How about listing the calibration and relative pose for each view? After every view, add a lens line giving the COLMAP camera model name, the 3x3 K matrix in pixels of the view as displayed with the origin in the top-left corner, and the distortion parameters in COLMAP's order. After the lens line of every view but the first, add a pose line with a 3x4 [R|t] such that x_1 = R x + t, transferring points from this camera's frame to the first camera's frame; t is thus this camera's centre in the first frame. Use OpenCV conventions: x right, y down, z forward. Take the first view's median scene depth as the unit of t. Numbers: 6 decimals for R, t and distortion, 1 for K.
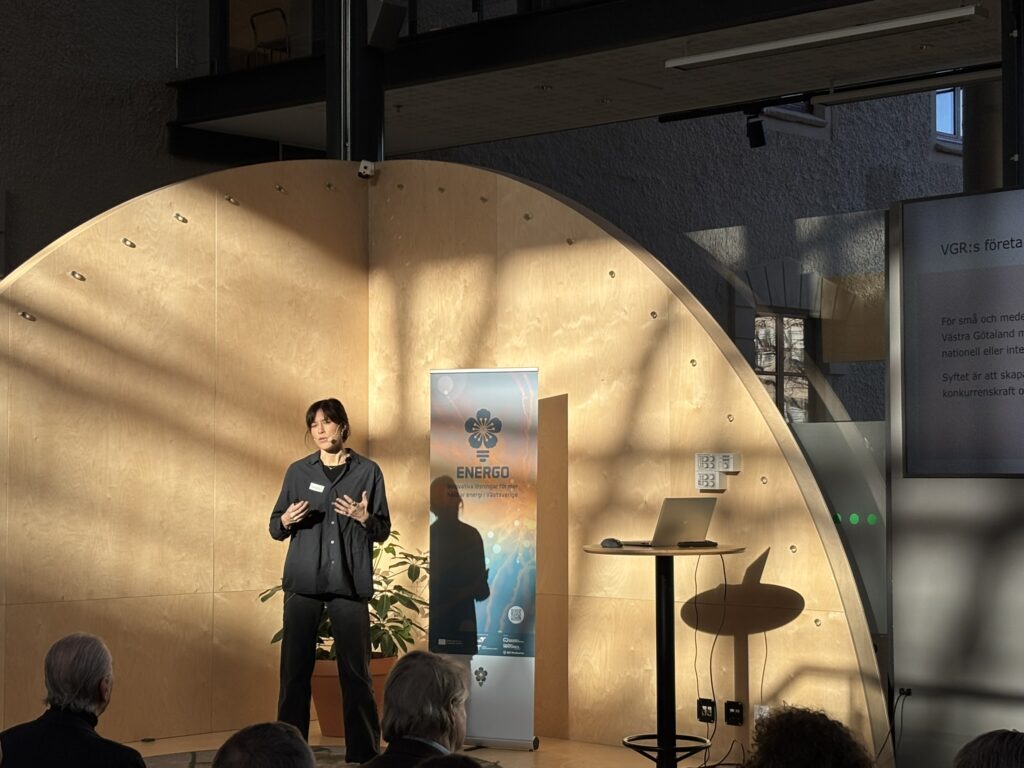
lens RADIAL K [[1952.2, 0, 511.3], [0, 1952.2, 379.5], [0, 0, 1]] dist [0.101244, 0.000000]
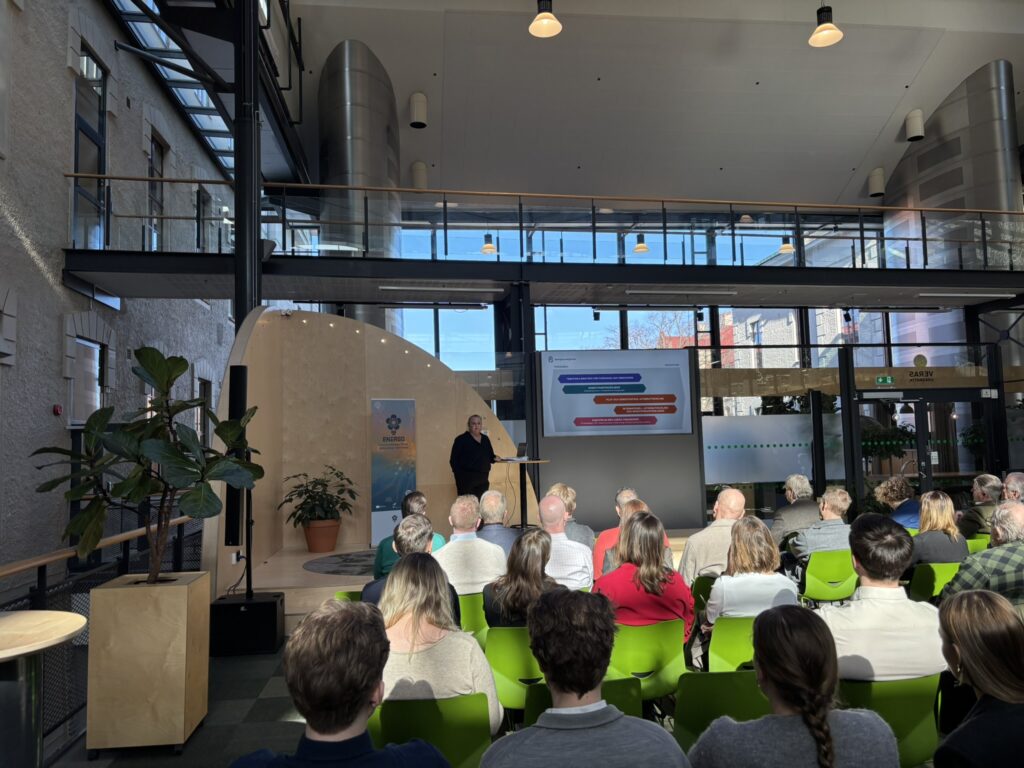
lens RADIAL K [[767.9, 0, 511.4], [0, 767.9, 383.1], [0, 0, 1]] dist [0.034318, -0.049670]
pose [[0.606310, 0.049721, 0.793672, -0.648847], [-0.012388, 0.998513, -0.053090, 0.022716], [-0.795132, 0.022357, 0.606025, 0.232154]]
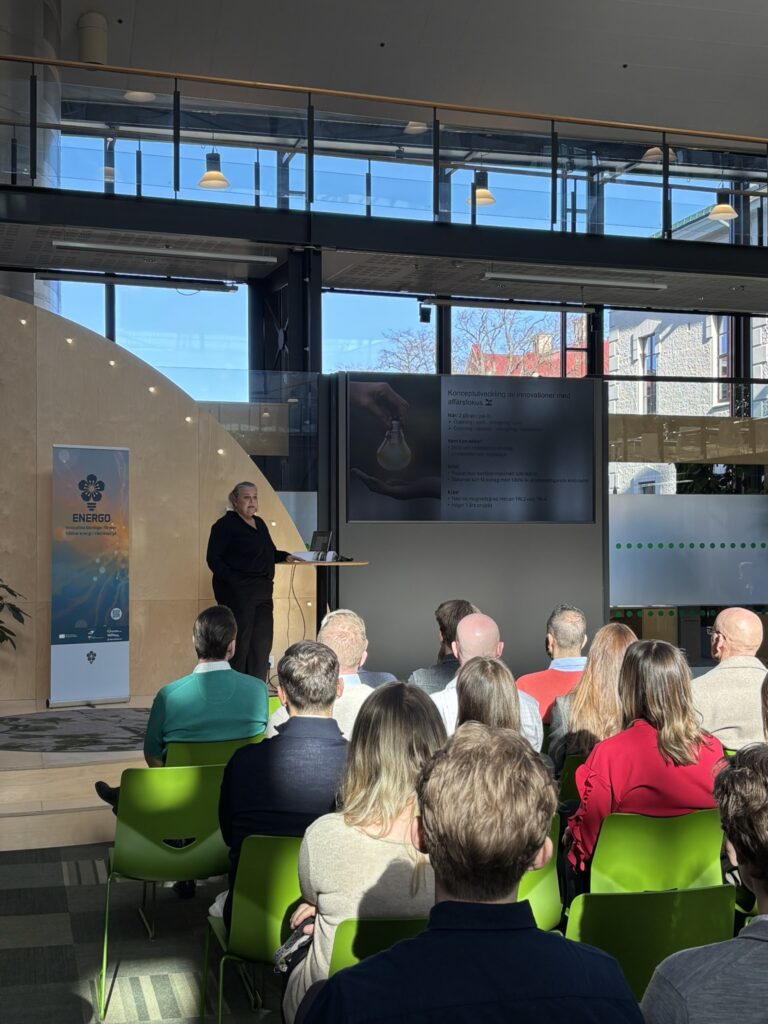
lens RADIAL K [[1362.1, 0, 390.7], [0, 1362.1, 521.1], [0, 0, 1]] dist [0.054201, 0.000000]
pose [[0.487591, 0.010412, 0.873010, -0.706537], [-0.041414, 0.999079, 0.011214, 0.026039], [-0.872089, -0.041623, 0.487574, 0.276137]]
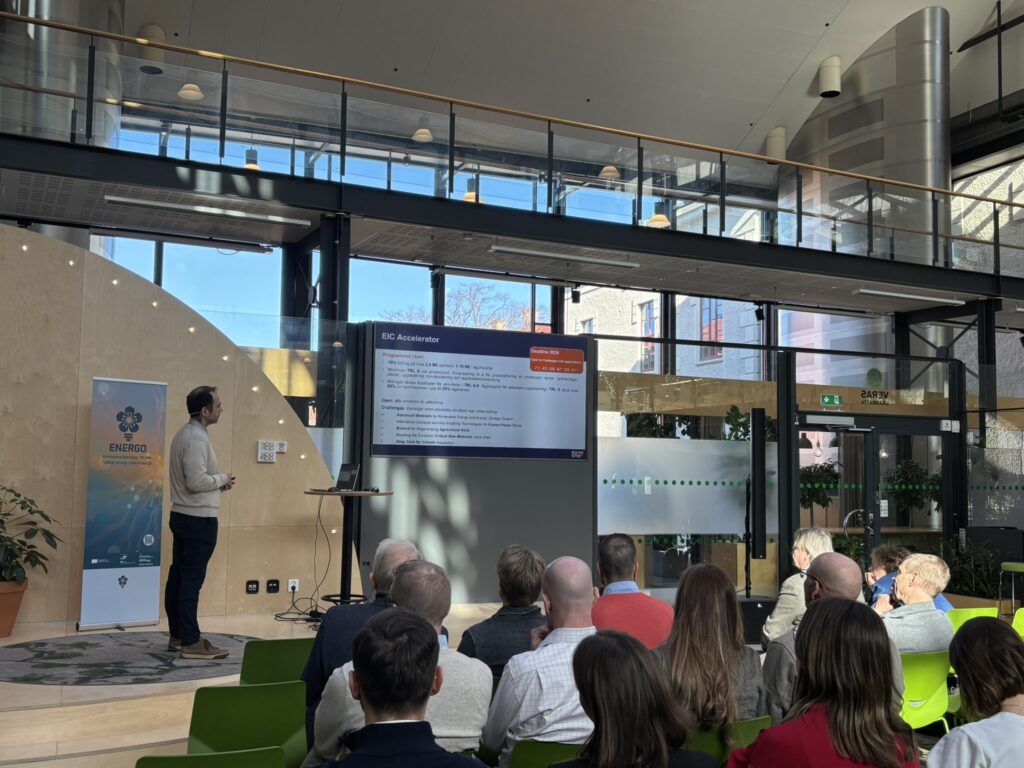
lens RADIAL K [[1044.3, 0, 507.4], [0, 1044.3, 392.2], [0, 0, 1]] dist [0.004707, 0.000000]
pose [[0.375505, 0.080089, 0.923354, -0.589536], [-0.059349, 0.996293, -0.062279, 0.033278], [-0.924918, -0.031414, 0.378866, 0.371343]]
